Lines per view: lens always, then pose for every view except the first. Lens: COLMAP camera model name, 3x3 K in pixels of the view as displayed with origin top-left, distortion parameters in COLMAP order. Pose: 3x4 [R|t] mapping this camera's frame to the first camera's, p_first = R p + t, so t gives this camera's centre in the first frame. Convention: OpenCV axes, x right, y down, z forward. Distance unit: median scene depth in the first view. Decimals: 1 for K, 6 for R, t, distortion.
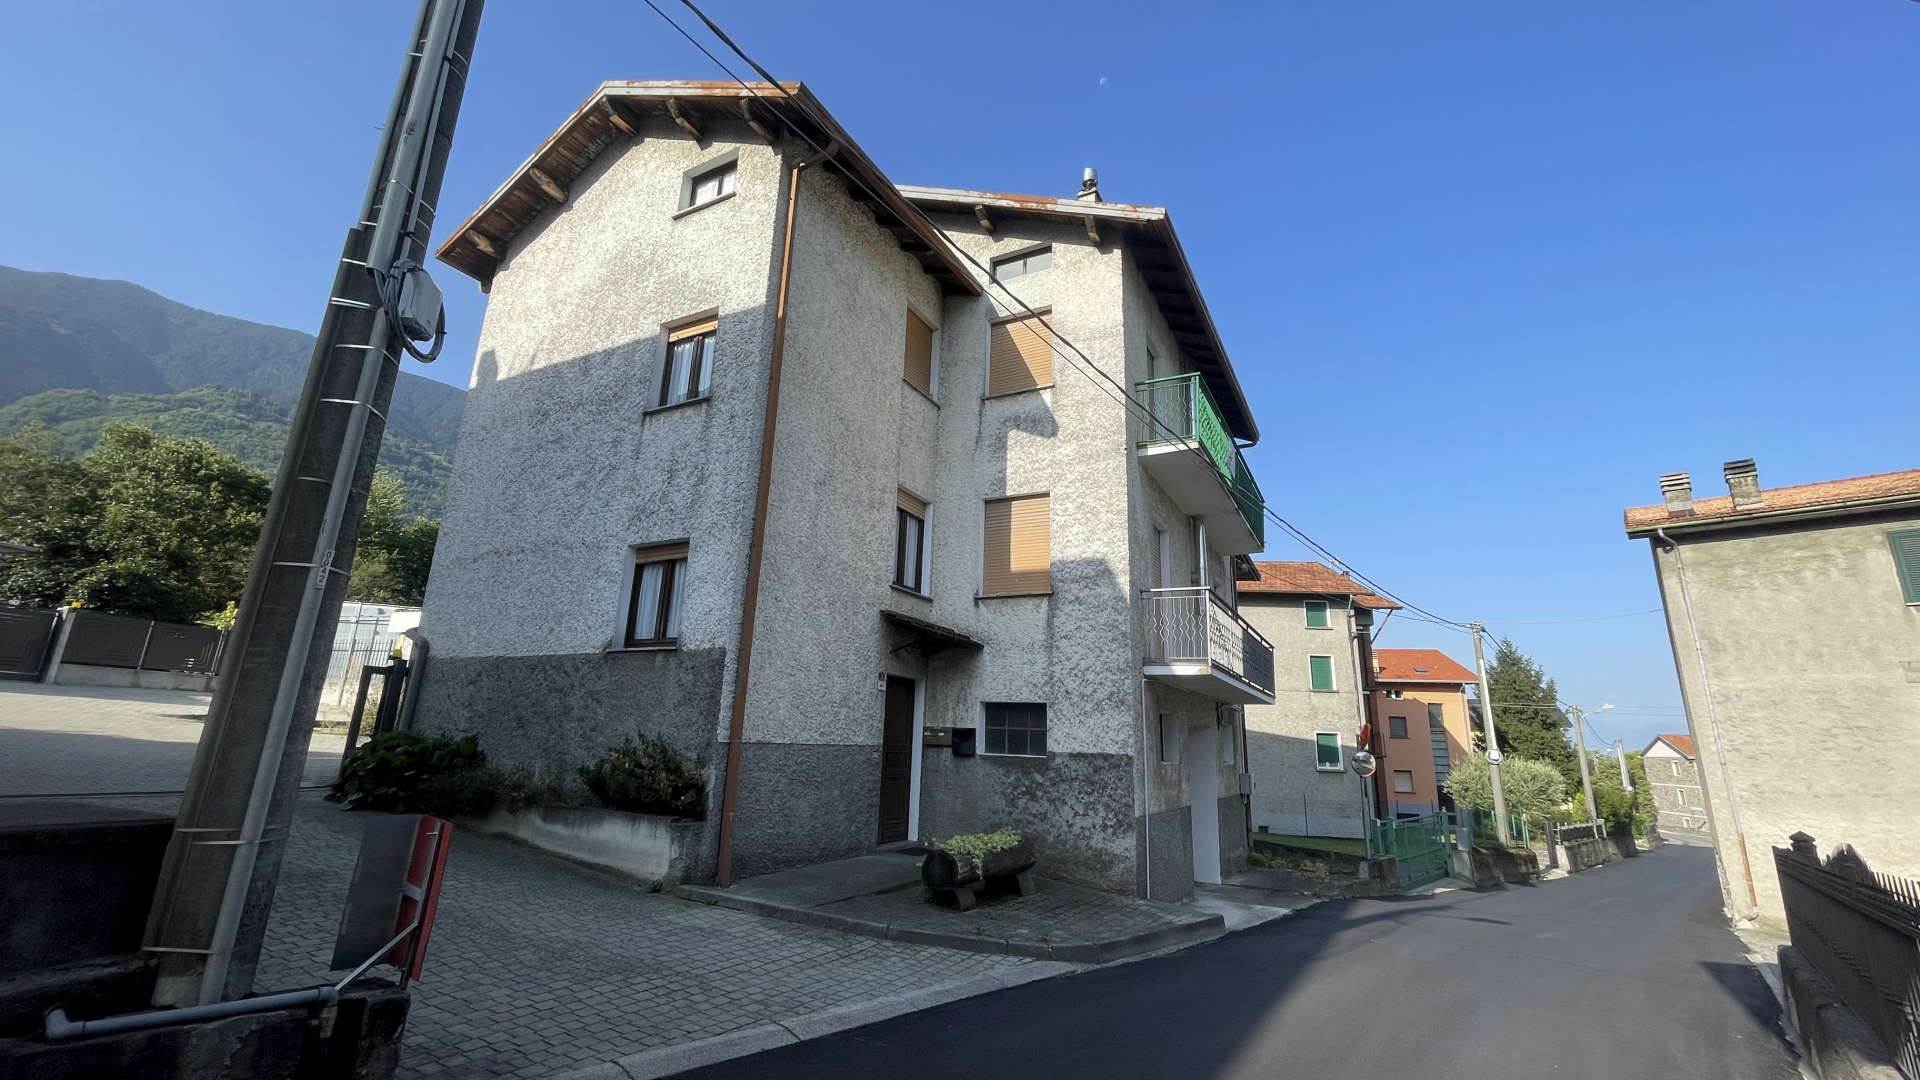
lens RADIAL K [[778.2, 0, 962.5], [0, 778.2, 533.2], [0, 0, 1]] dist [-0.007180, 0.001899]
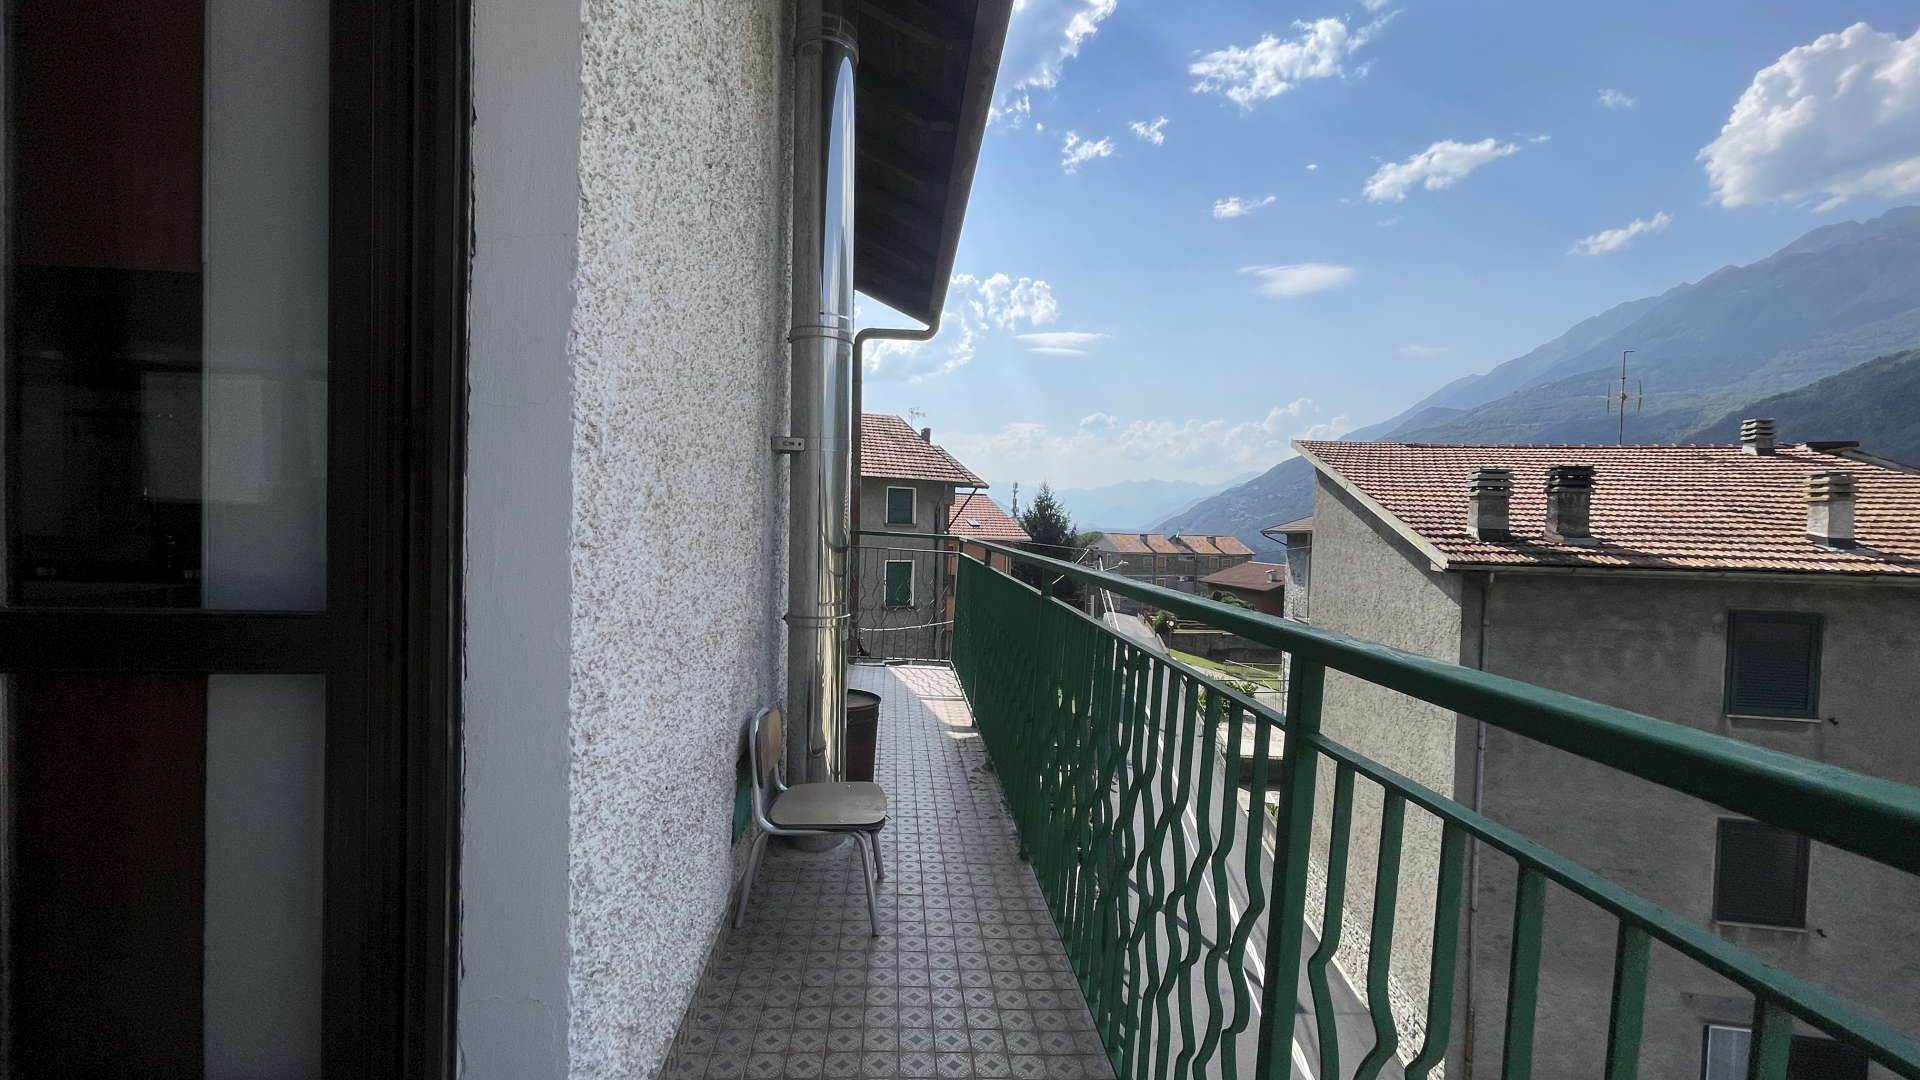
lens RADIAL K [[778.2, 0, 958.2], [0, 778.2, 535.3], [0, 0, 1]] dist [-0.007180, 0.001899]
pose [[0.844455, -0.018220, 0.535316, 0.219343], [-0.138803, 0.957836, 0.251563, -0.140861], [-0.517328, -0.286737, 0.806321, 0.781596]]
